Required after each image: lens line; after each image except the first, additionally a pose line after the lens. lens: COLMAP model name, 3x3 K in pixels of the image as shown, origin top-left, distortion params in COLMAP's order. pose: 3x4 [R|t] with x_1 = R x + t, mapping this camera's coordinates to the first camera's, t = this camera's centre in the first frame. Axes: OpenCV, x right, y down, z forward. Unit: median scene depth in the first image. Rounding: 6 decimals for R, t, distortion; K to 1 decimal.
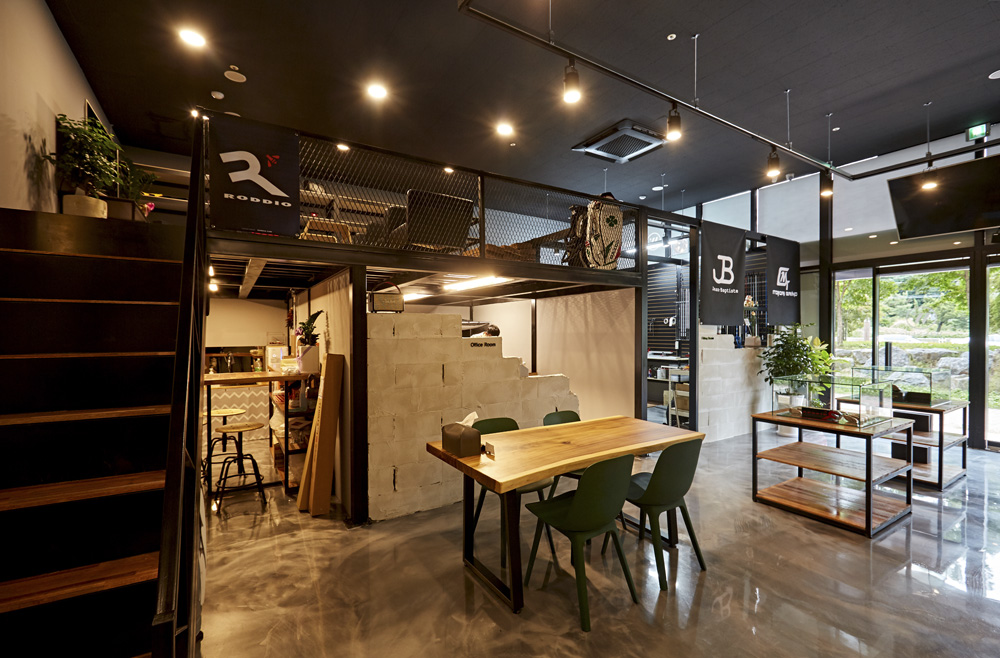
lens RADIAL K [[443.8, 0, 503.7], [0, 443.8, 335.2], [0, 0, 1]] dist [-0.002479, -0.000285]
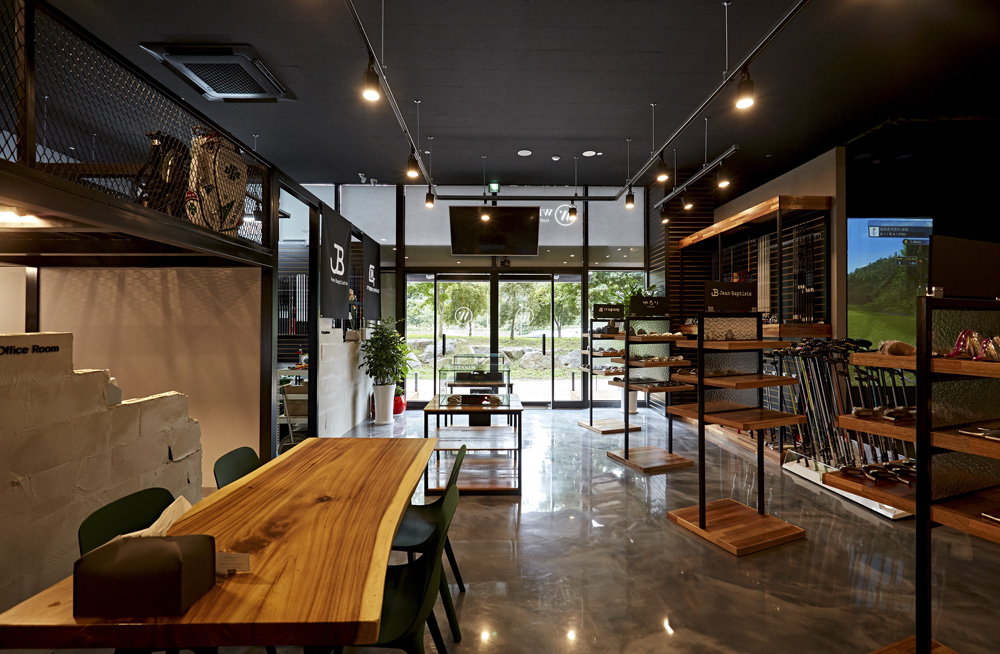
lens RADIAL K [[442.1, 0, 502.3], [0, 442.1, 322.4], [0, 0, 1]] dist [-0.001378, -0.000149]
pose [[0.513359, 0.011346, 0.858099, -0.133867], [0.002322, 0.999891, -0.014610, 0.000213], [-0.858171, 0.009493, 0.513276, 0.224729]]
